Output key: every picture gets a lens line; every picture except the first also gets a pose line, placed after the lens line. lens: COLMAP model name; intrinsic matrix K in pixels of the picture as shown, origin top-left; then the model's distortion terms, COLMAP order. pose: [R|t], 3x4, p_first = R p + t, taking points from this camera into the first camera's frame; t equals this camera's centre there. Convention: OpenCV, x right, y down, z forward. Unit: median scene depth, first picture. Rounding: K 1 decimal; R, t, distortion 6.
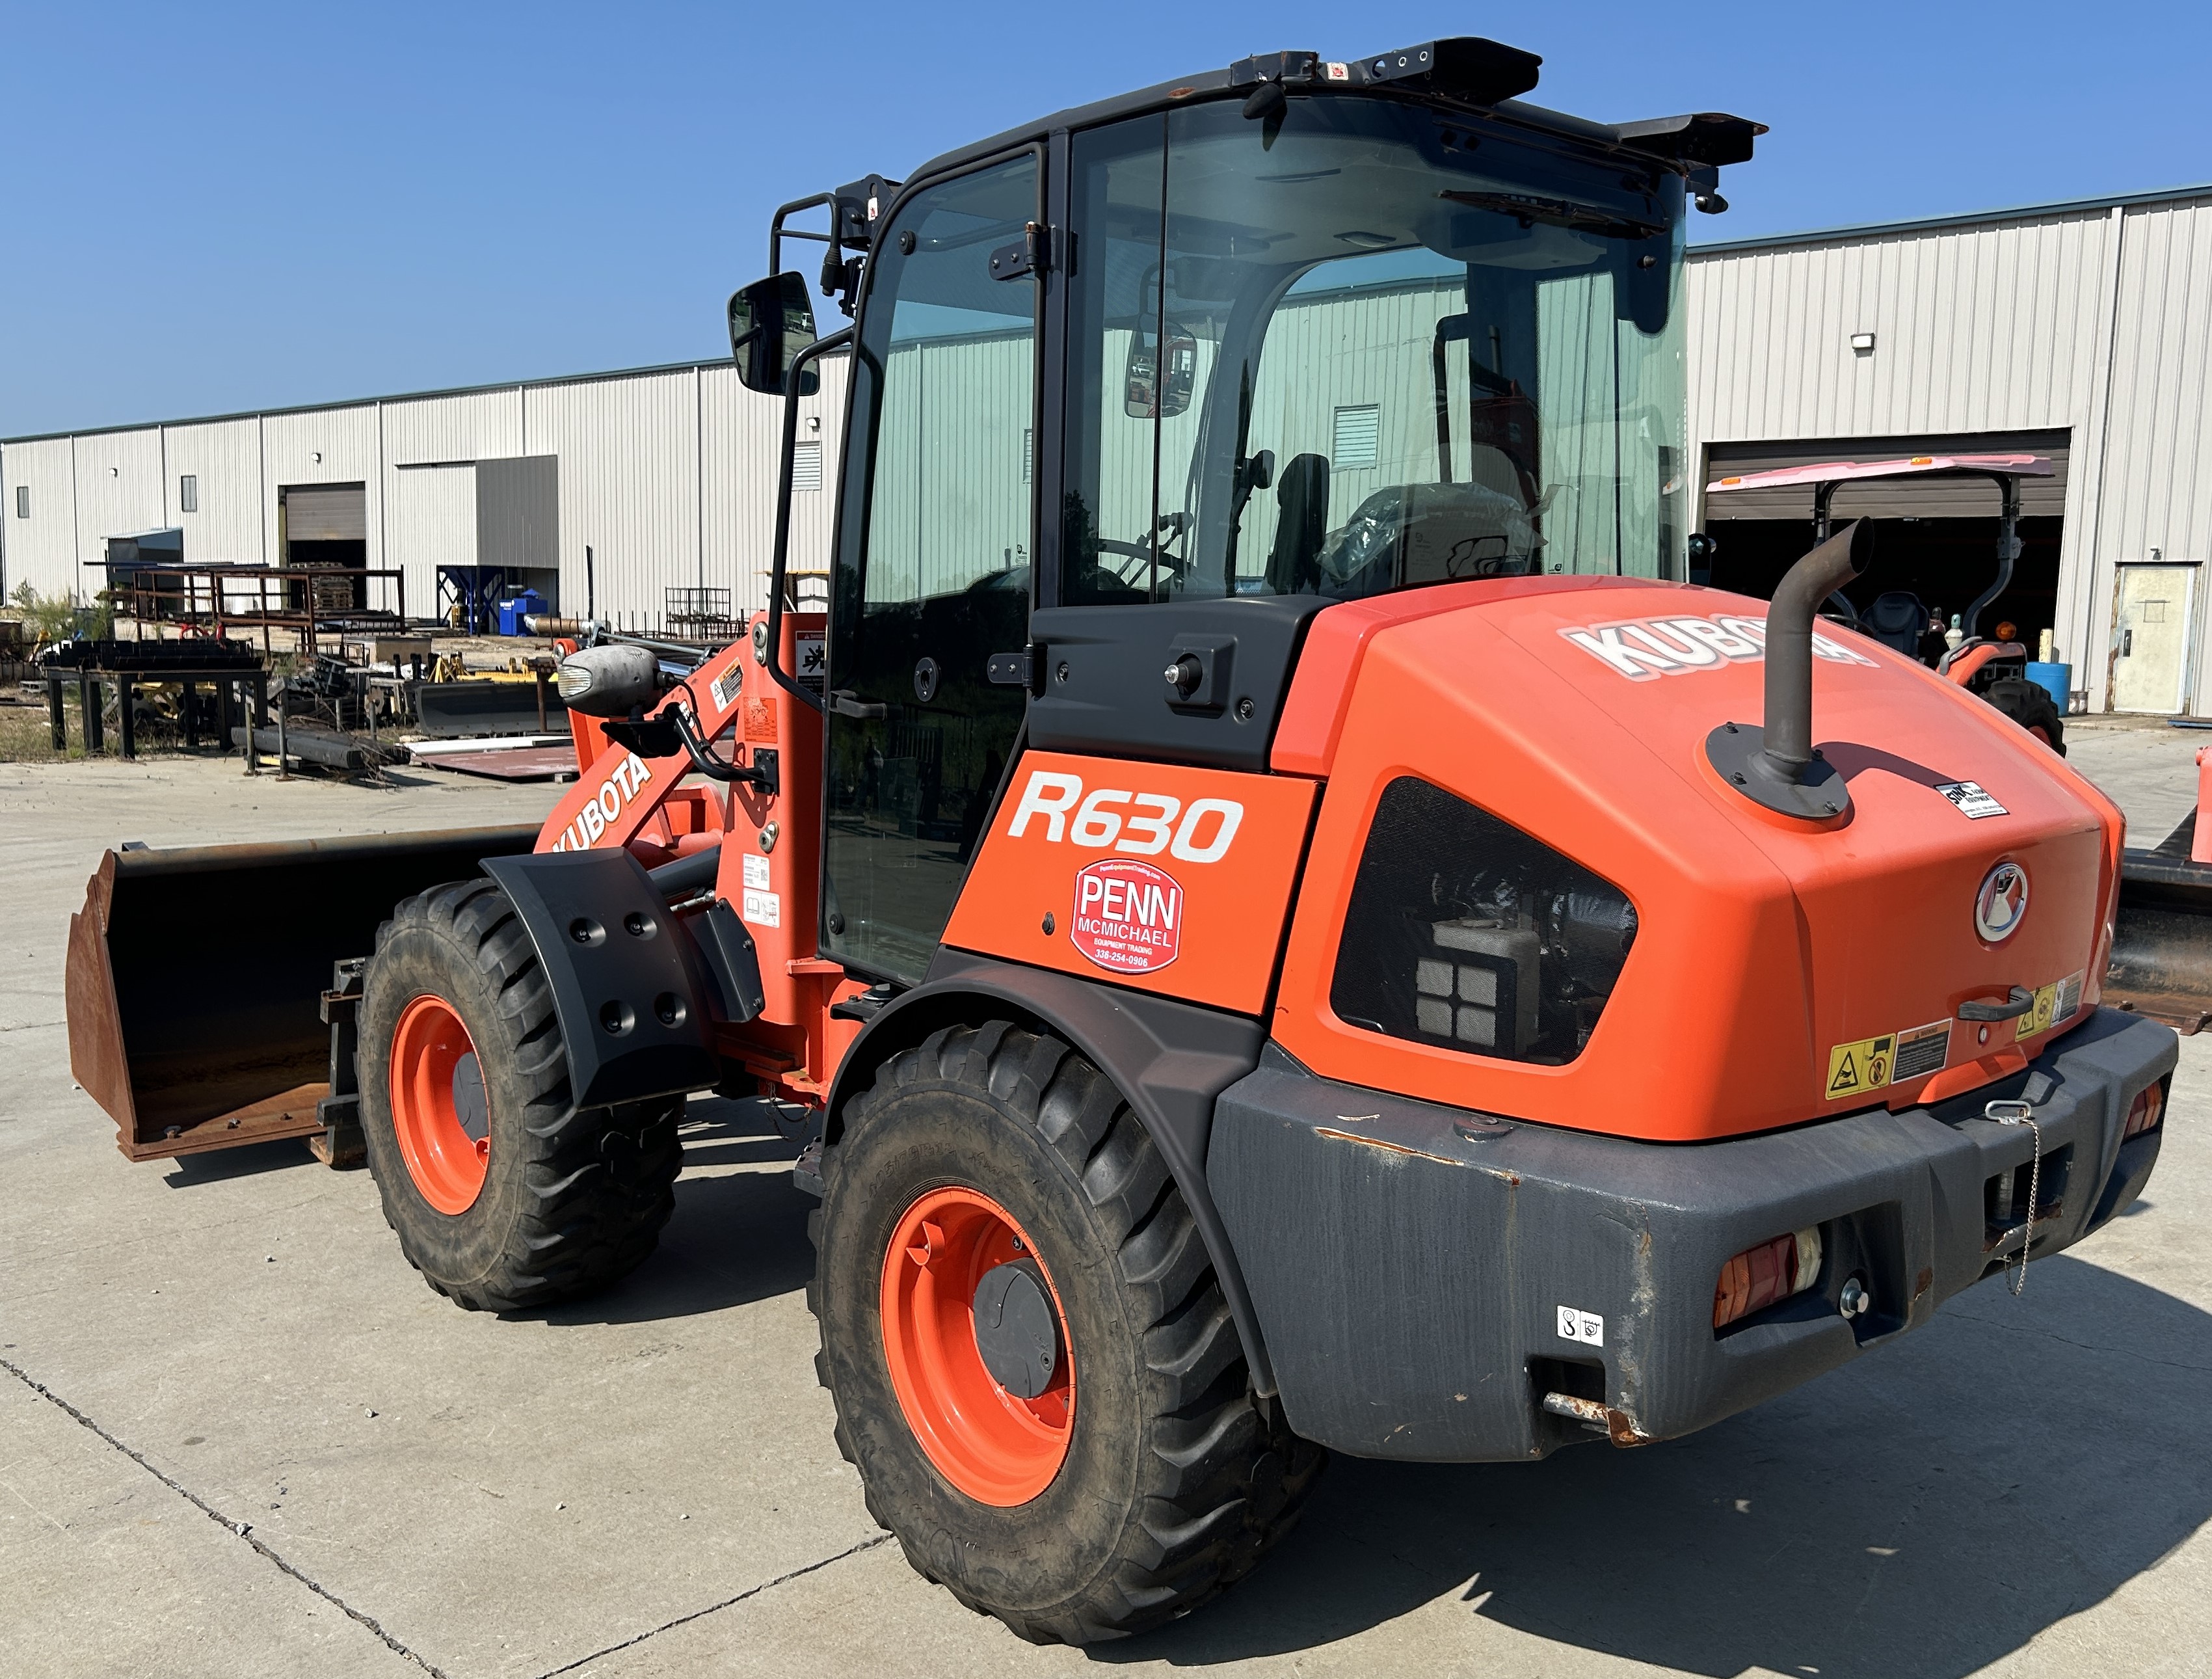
lens RADIAL K [[2003.8, 0, 1111.8], [0, 2003.8, 829.6], [0, 0, 1]] dist [0.069206, -0.007223]
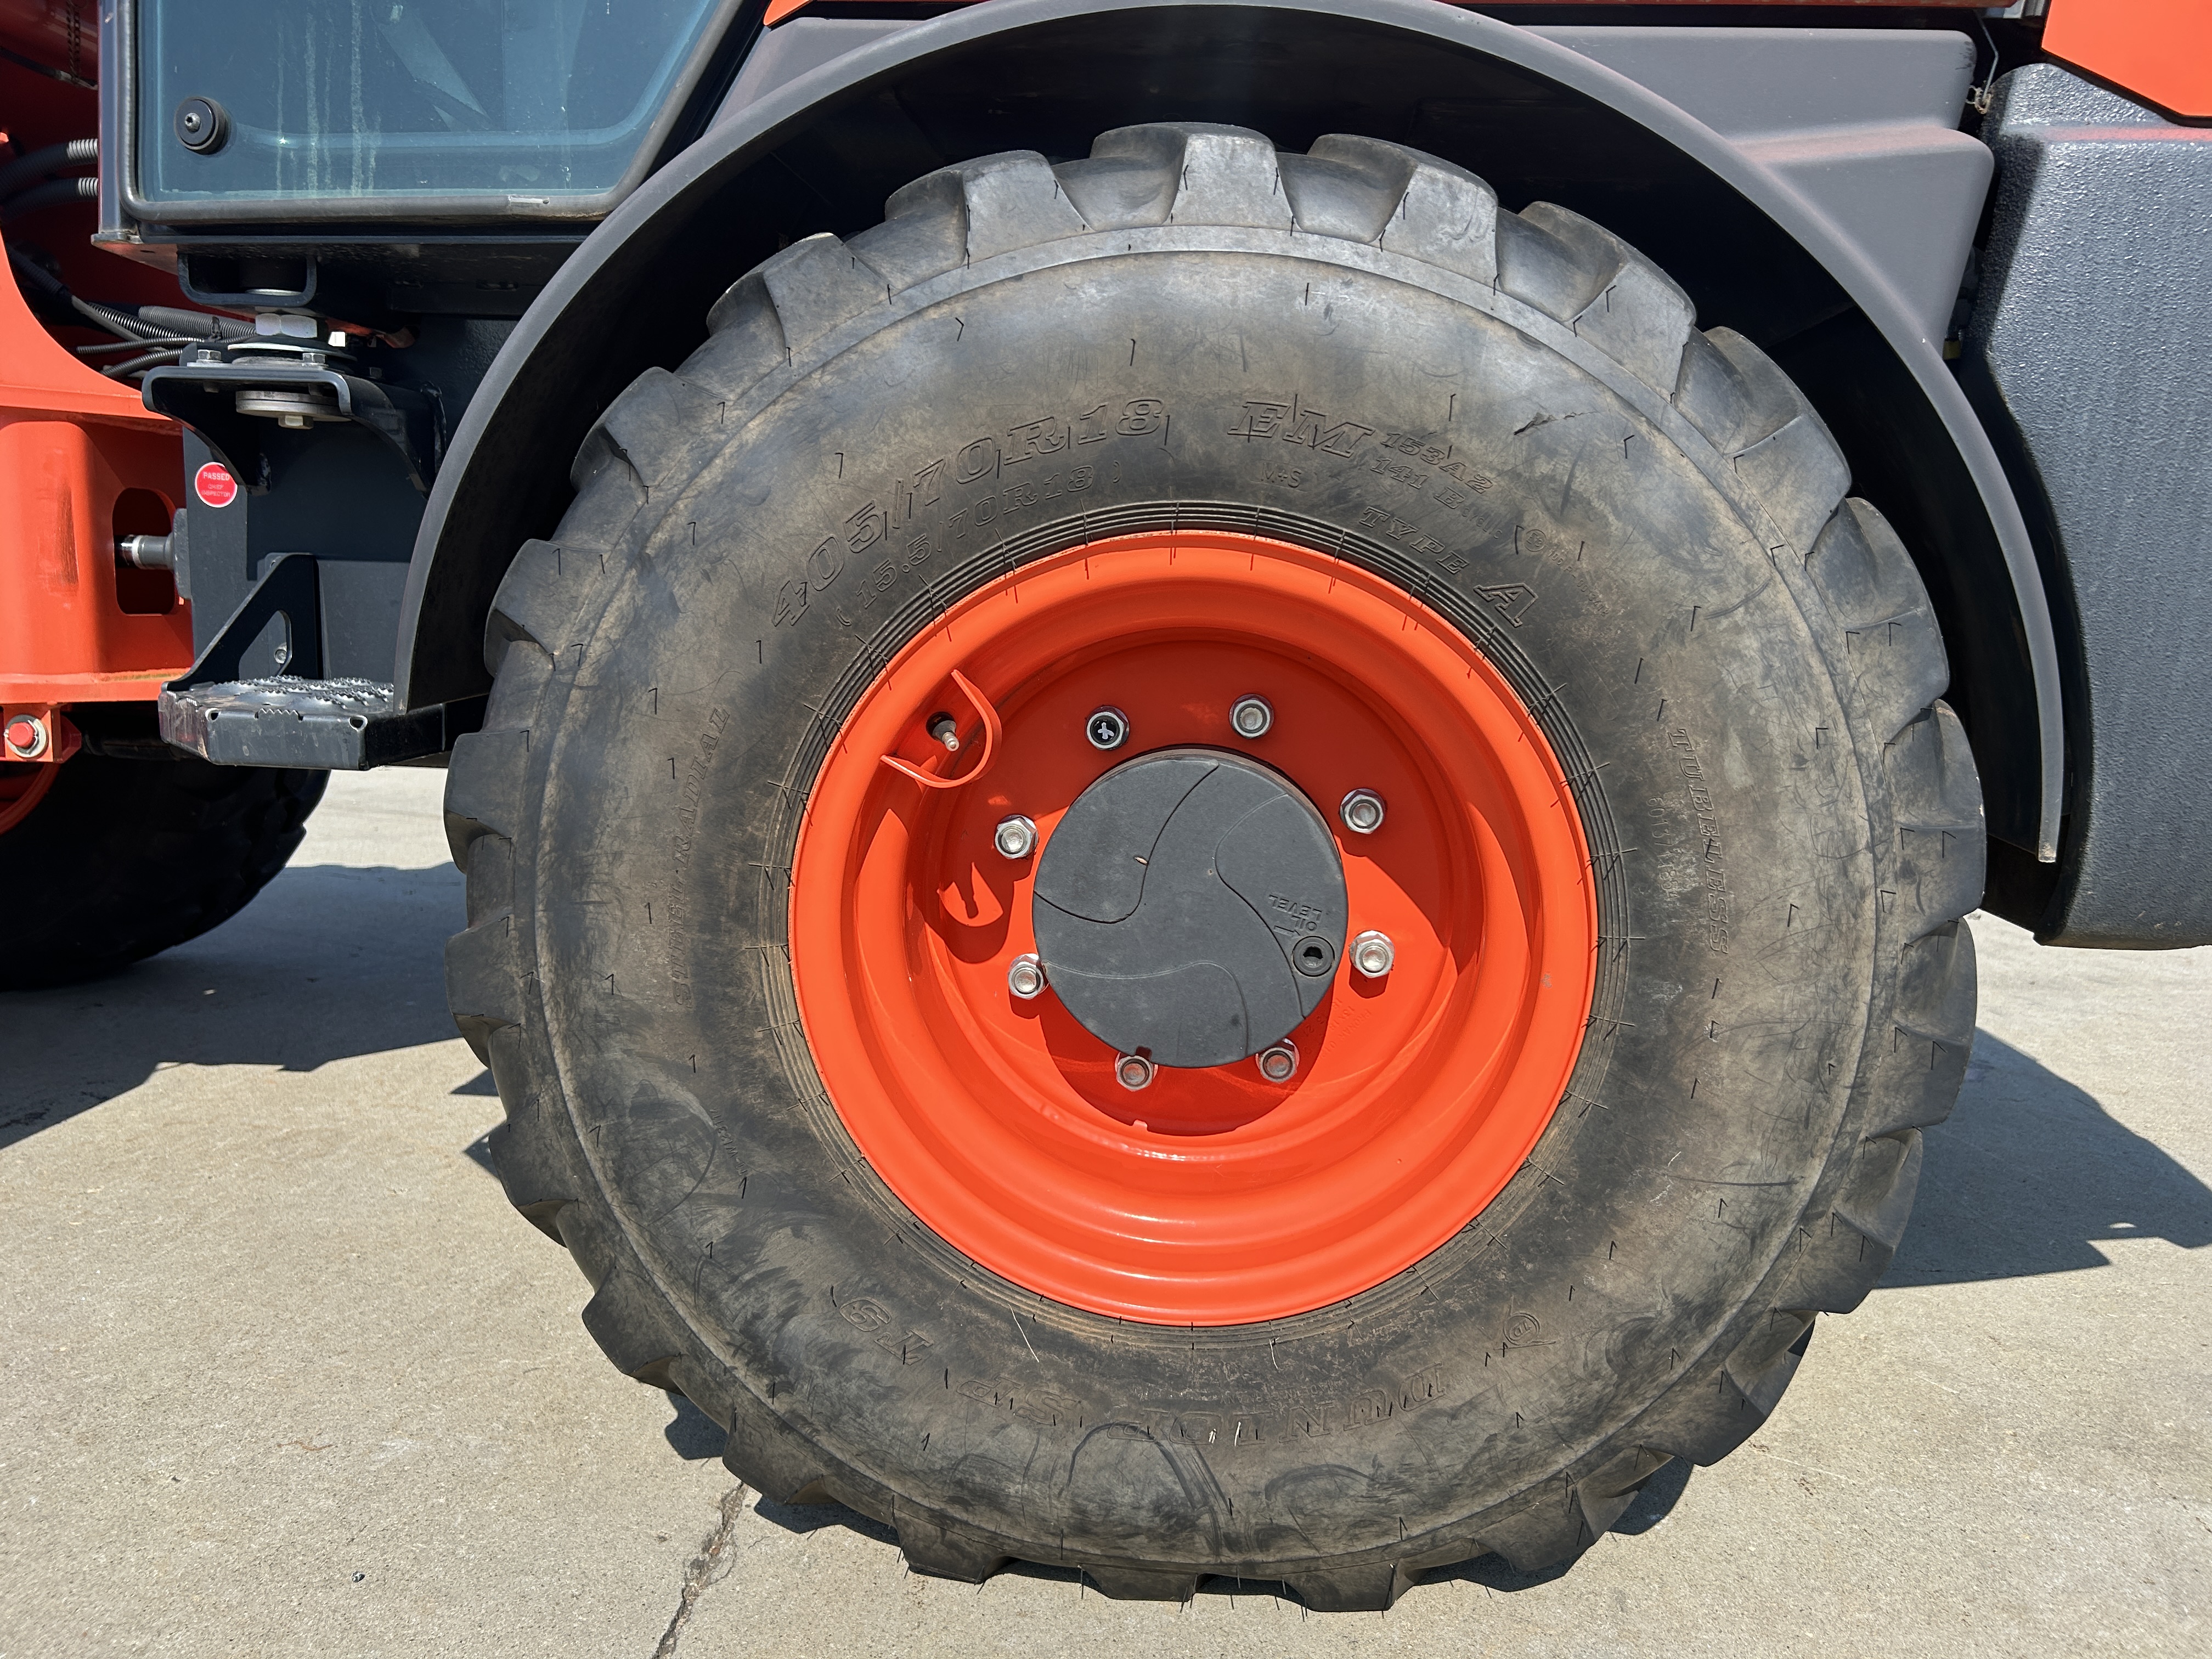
lens RADIAL K [[1690.0, 0, 1096.5], [0, 1690.0, 813.4], [0, 0, 1]] dist [0.024064, 0.001954]
pose [[0.736847, -0.081378, 0.671144, -0.274704], [0.056990, 0.996672, 0.058280, 0.194278], [-0.673654, -0.004695, 0.739032, 0.706103]]
